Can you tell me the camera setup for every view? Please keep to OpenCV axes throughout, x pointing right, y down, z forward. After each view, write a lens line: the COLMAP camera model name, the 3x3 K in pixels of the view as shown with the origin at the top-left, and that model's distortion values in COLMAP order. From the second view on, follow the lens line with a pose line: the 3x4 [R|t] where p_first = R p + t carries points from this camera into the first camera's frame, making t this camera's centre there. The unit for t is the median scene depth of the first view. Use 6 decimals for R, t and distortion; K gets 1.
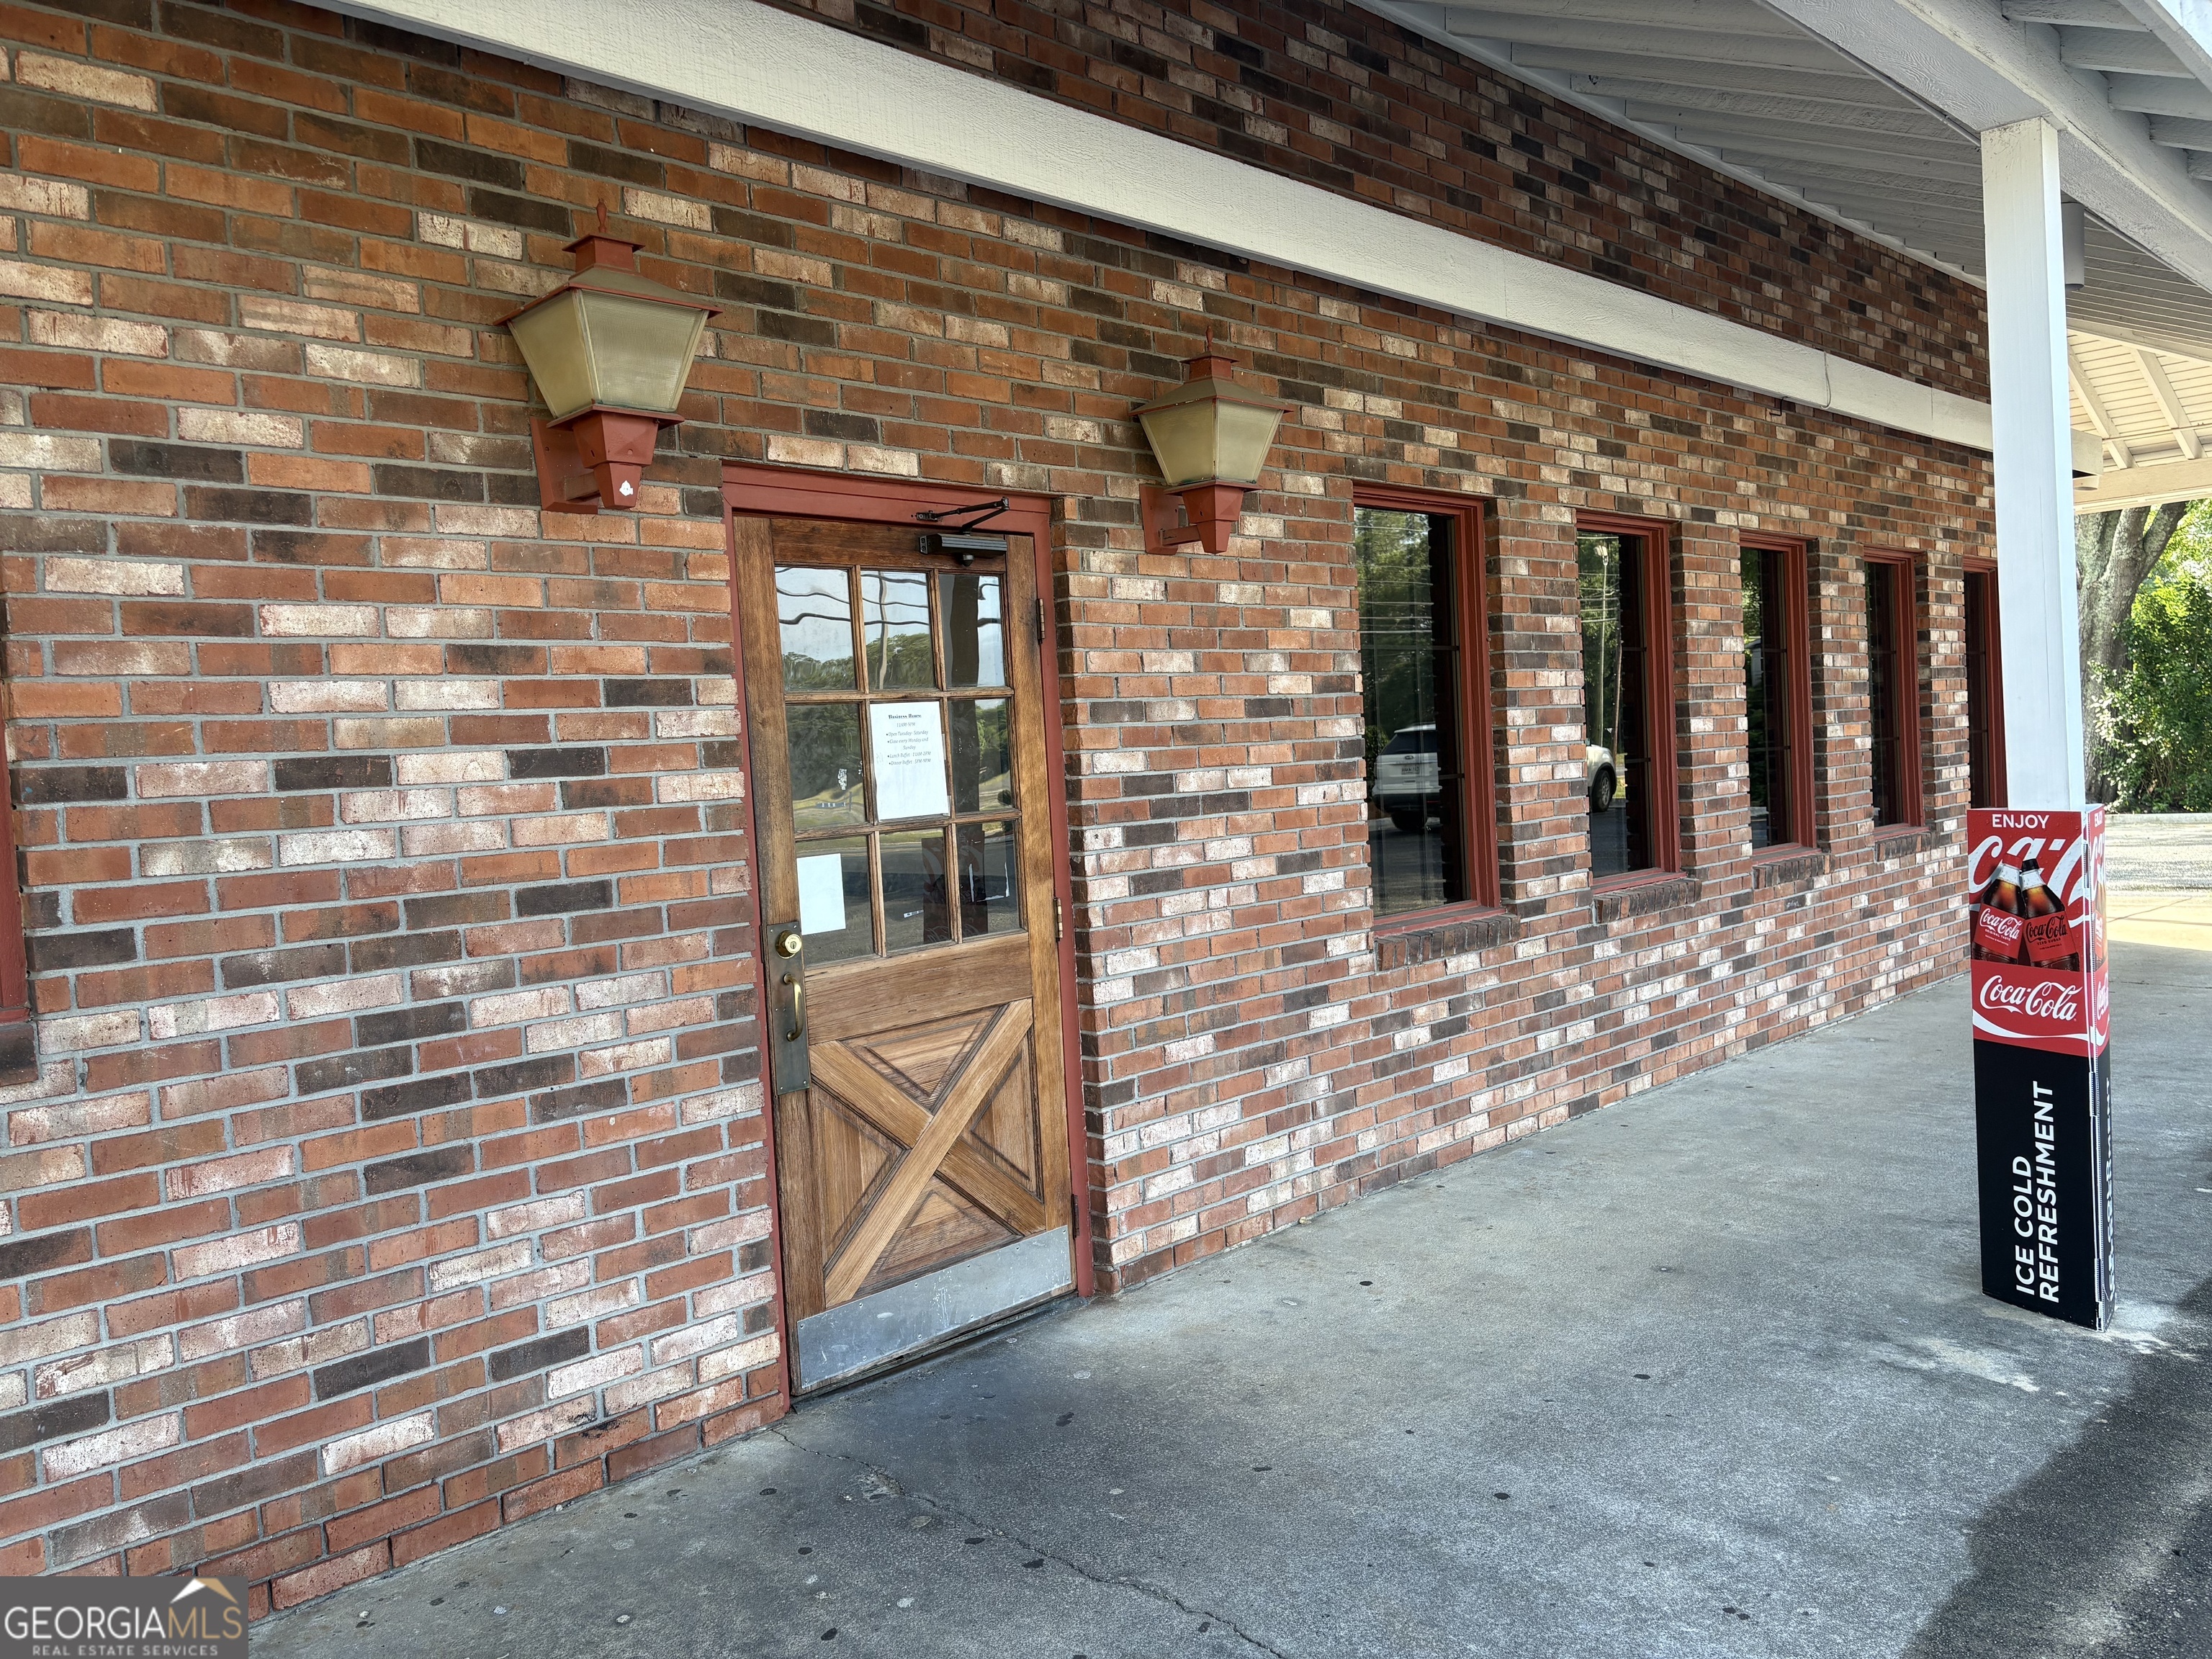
lens RADIAL K [[1679.9, 0, 1108.7], [0, 1679.9, 805.8], [0, 0, 1]] dist [0.055932, -0.070023]
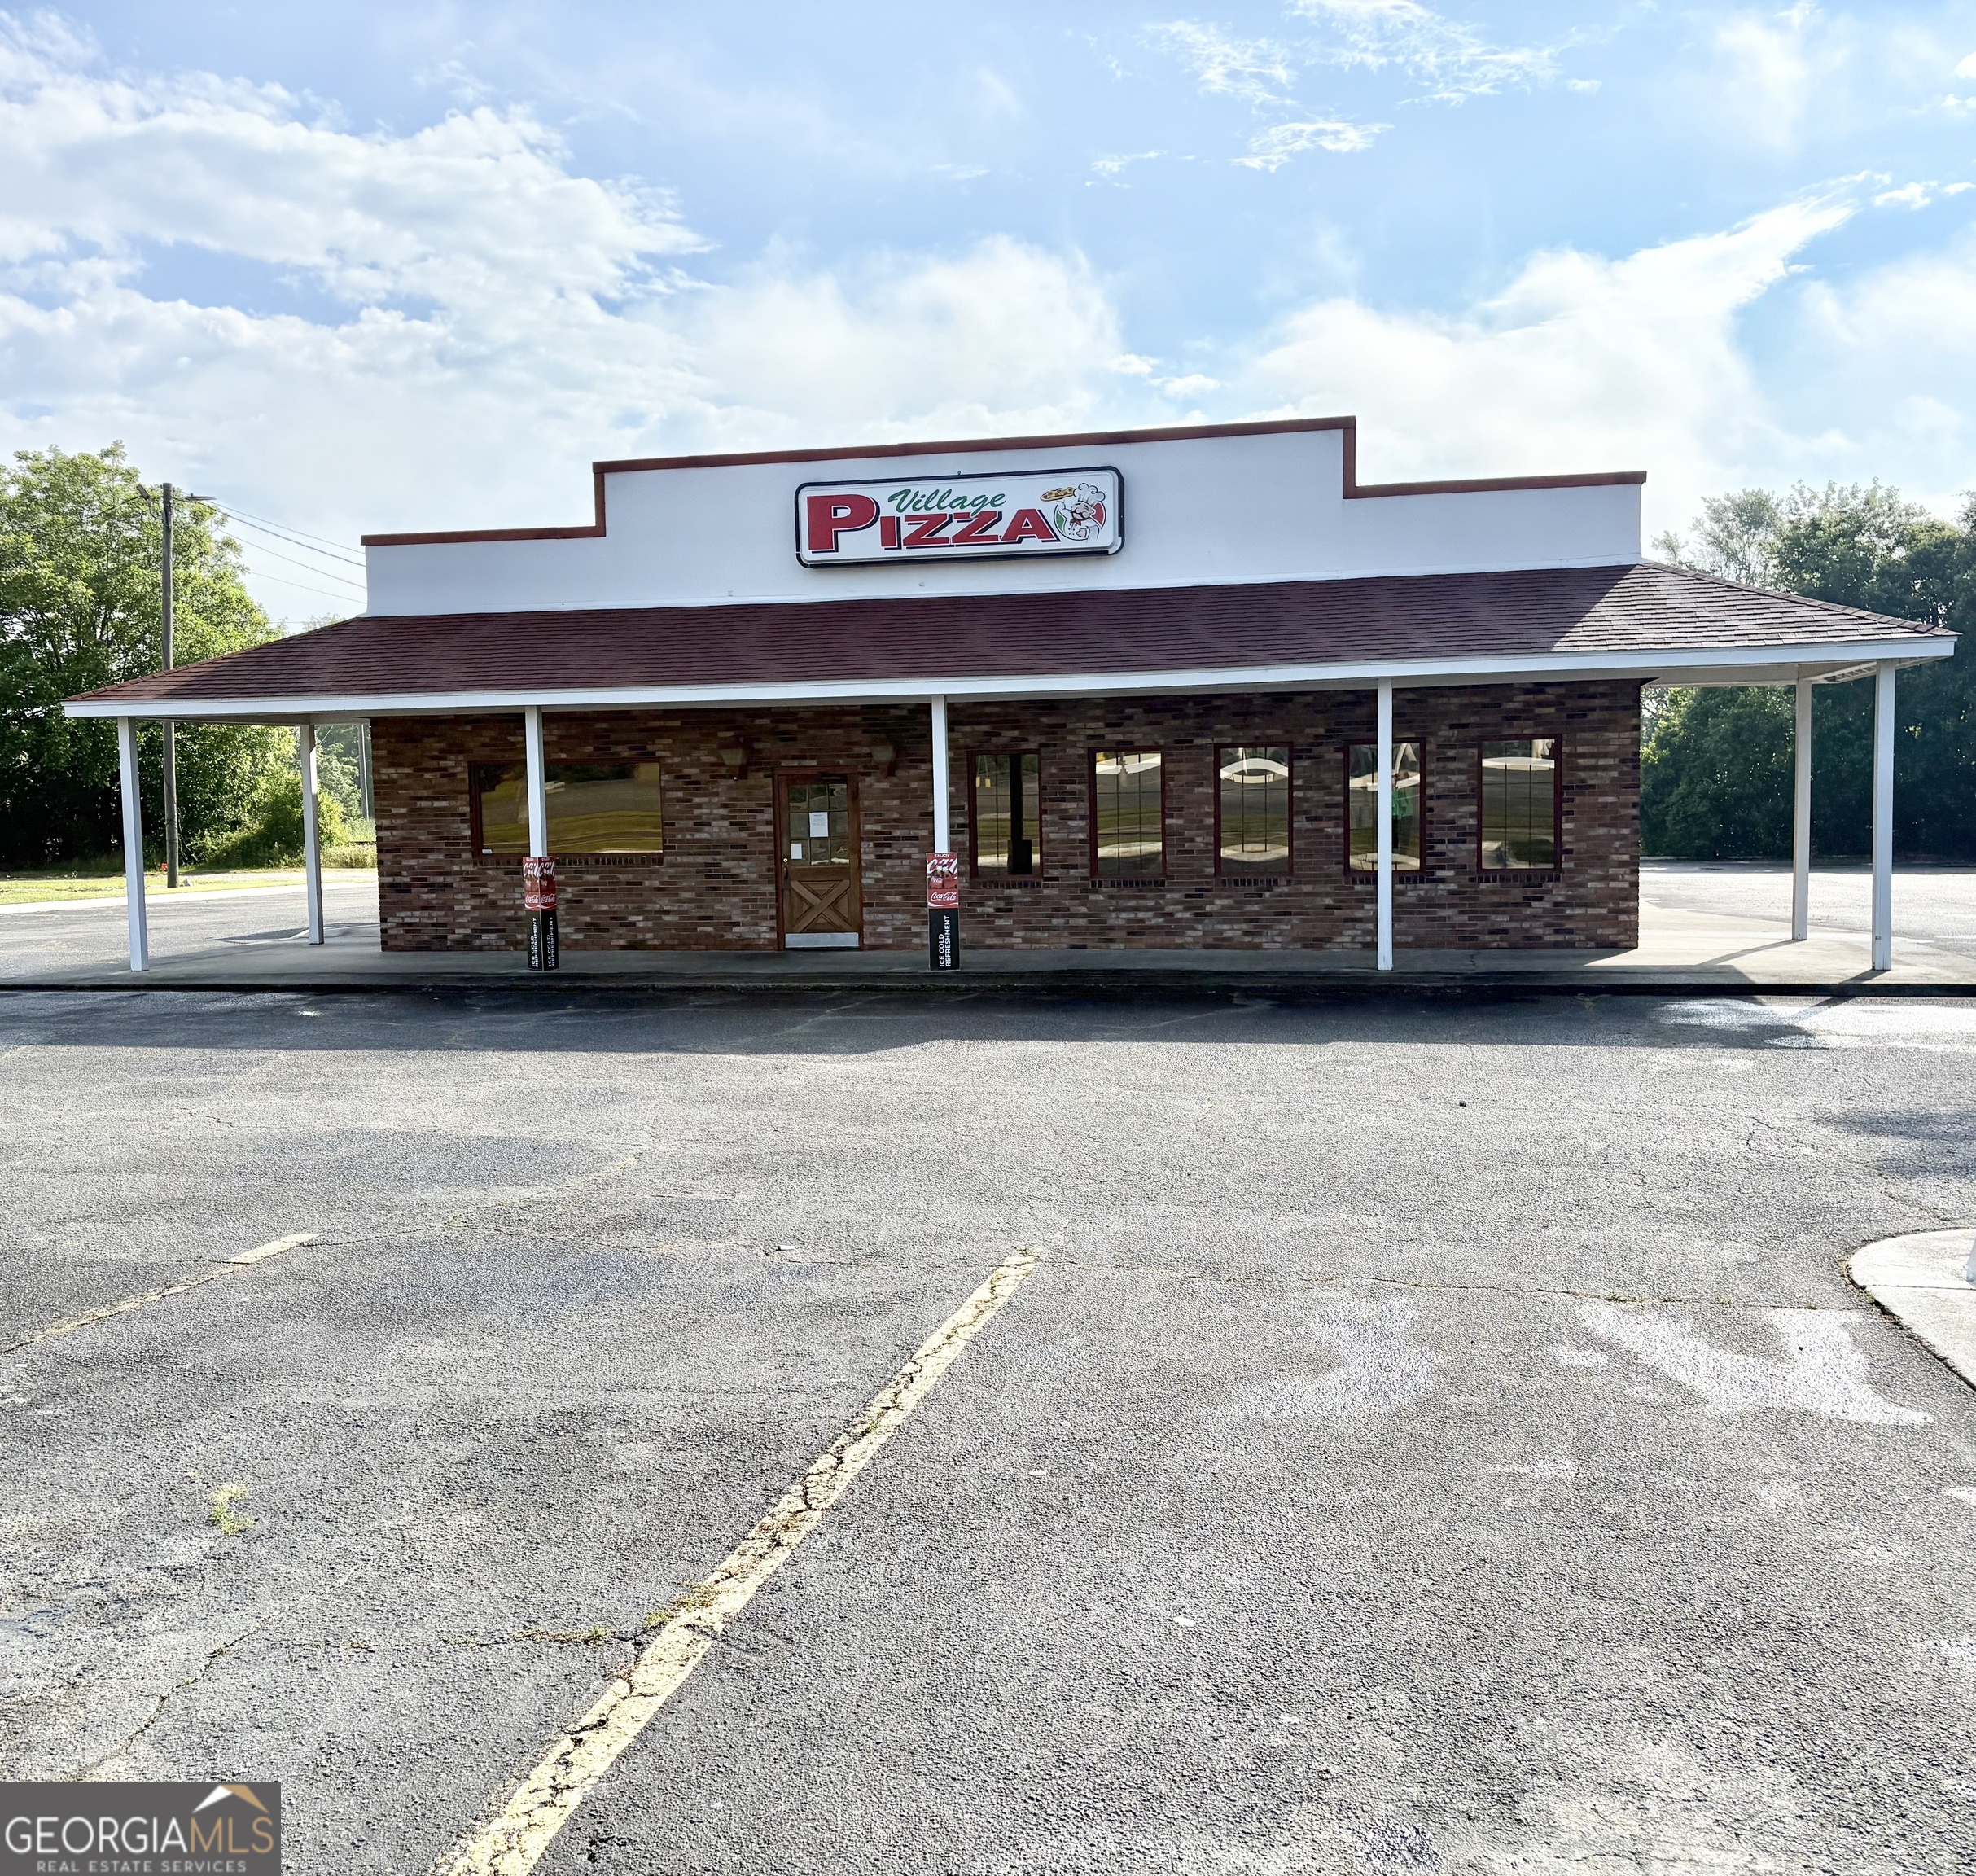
lens RADIAL K [[1885.3, 0, 994.0], [0, 1885.3, 930.4], [0, 0, 1]] dist [0.034992, 0.000000]
pose [[0.543500, 0.110506, -0.832103, 4.543716], [-0.035383, 0.993432, 0.108820, -0.322772], [0.838663, -0.029702, 0.543840, -1.456670]]
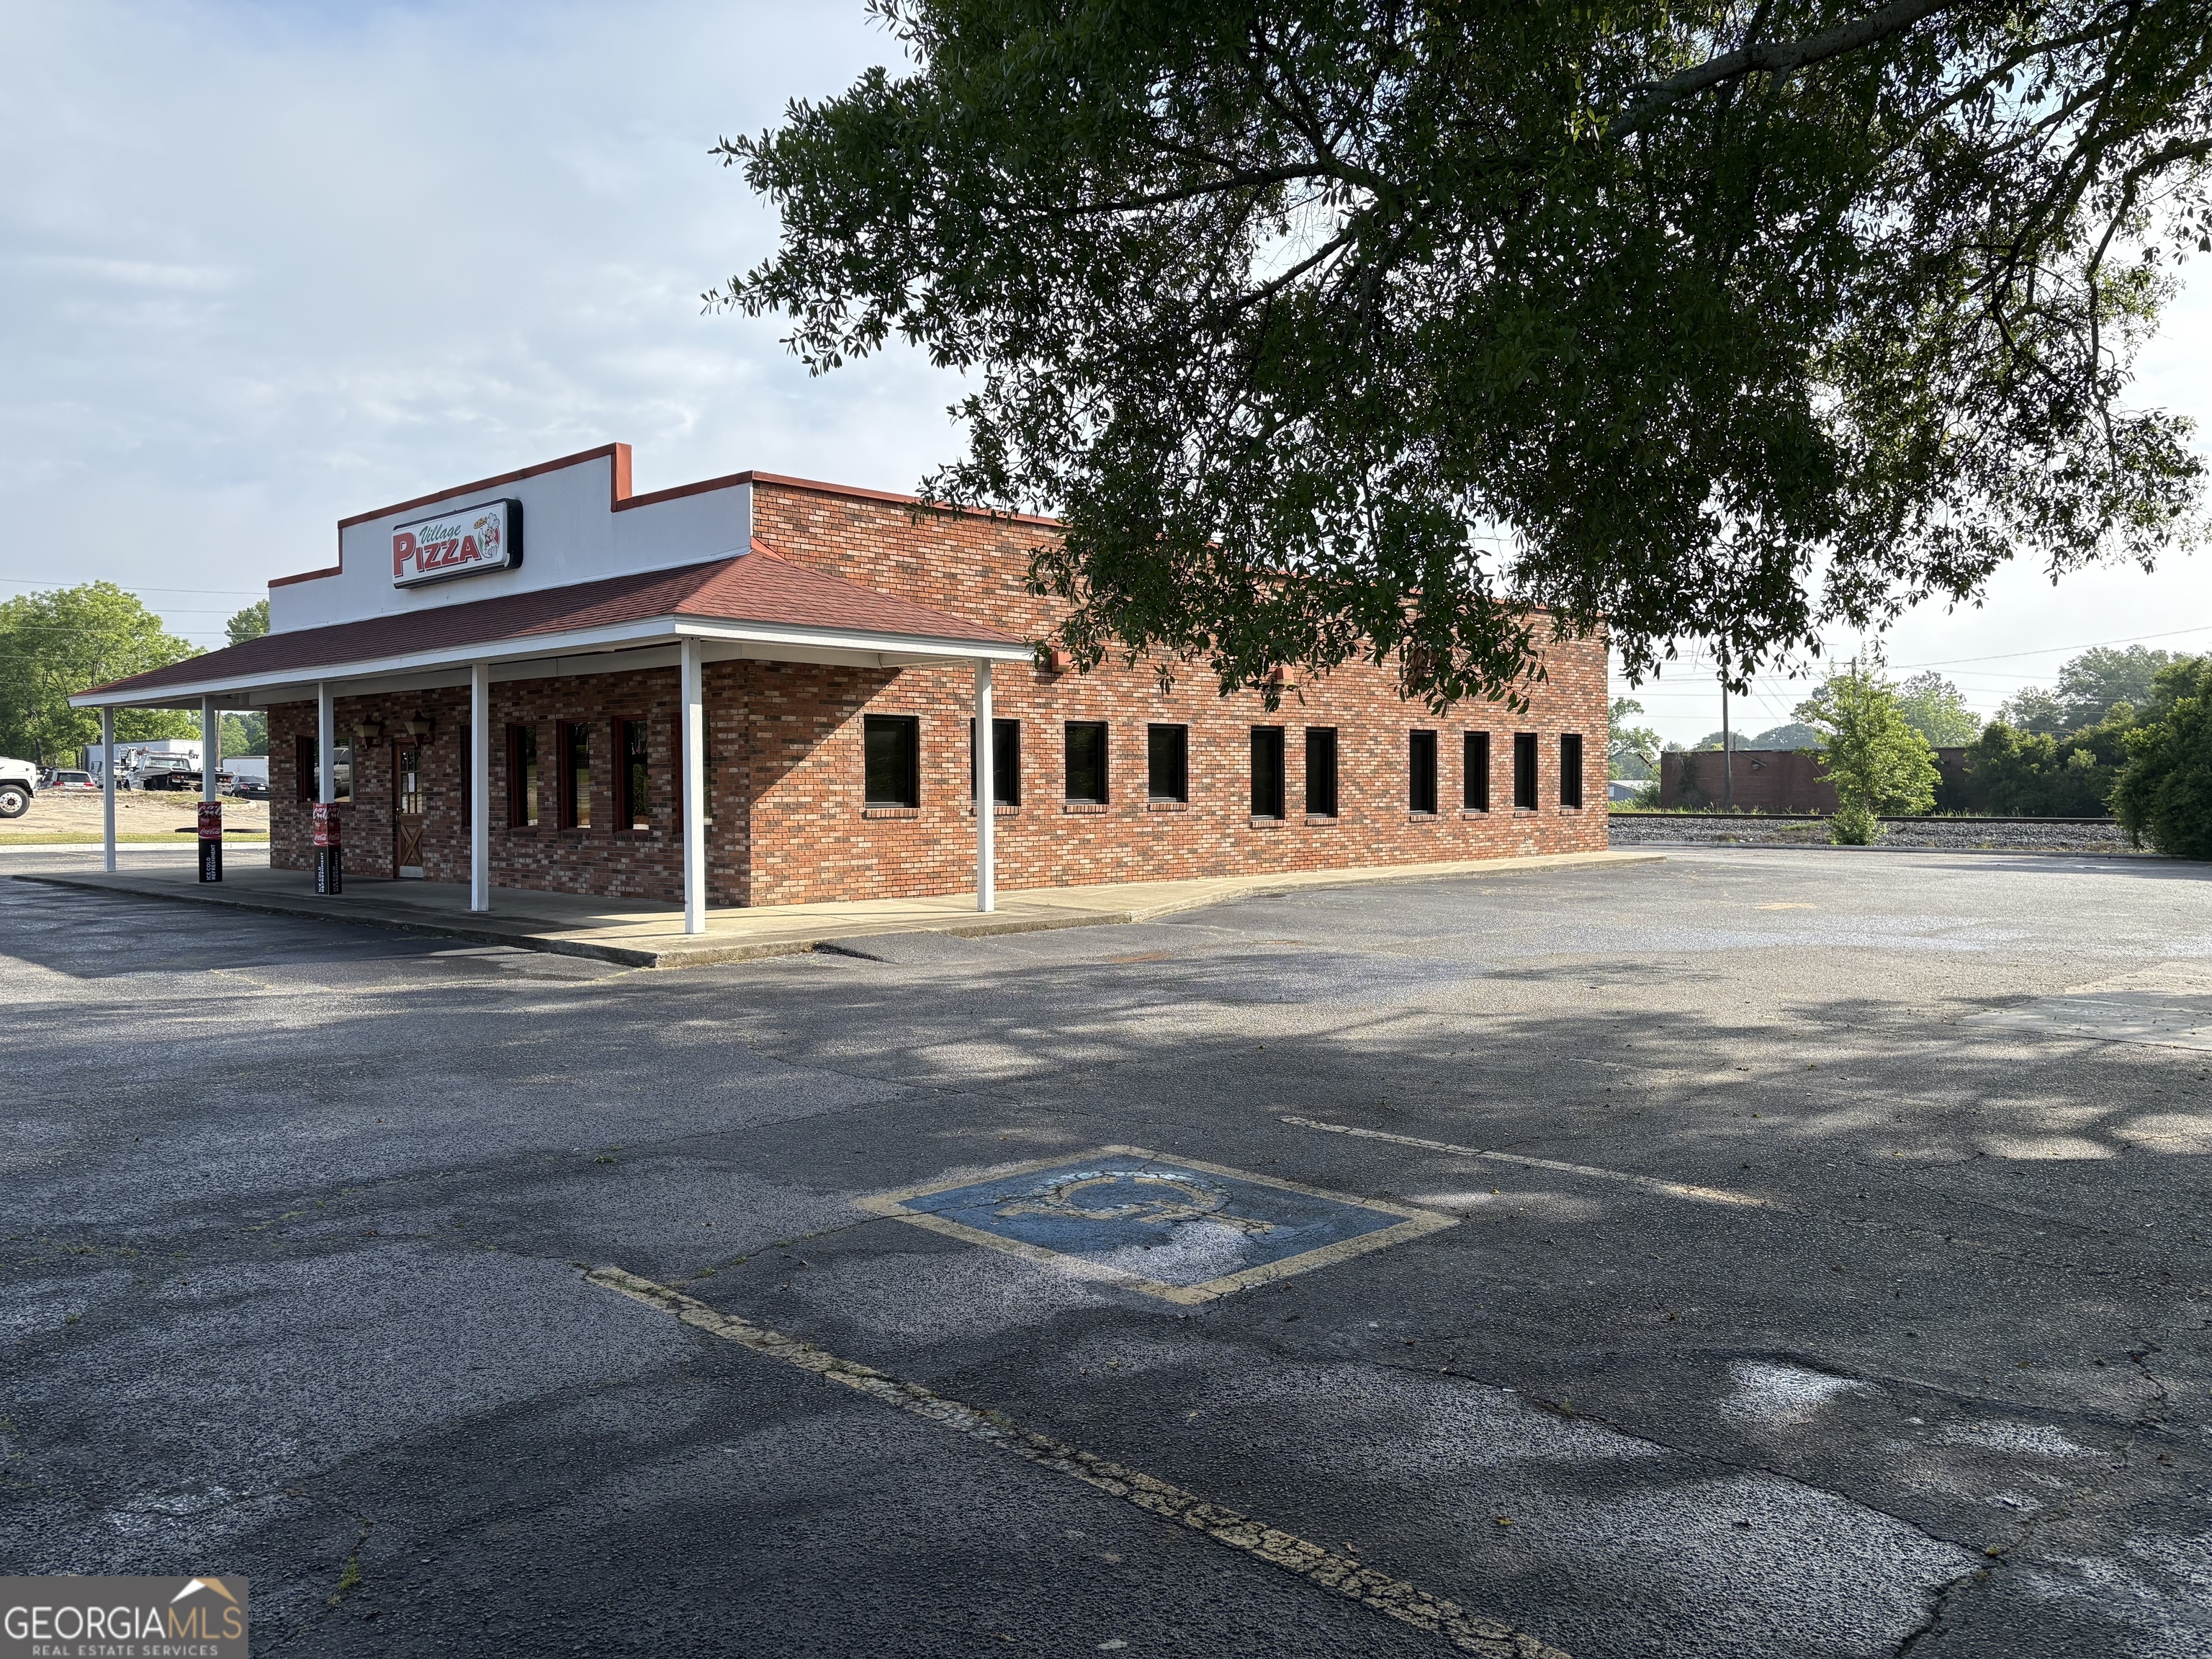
lens RADIAL K [[1679.9, 0, 1094.9], [0, 1679.9, 840.2], [0, 0, 1]] dist [0.055932, -0.070023]
pose [[0.009175, 0.089623, -0.995933, 6.061425], [-0.027588, 0.995619, 0.089341, -0.439221], [0.999577, 0.026656, 0.011608, 3.419481]]
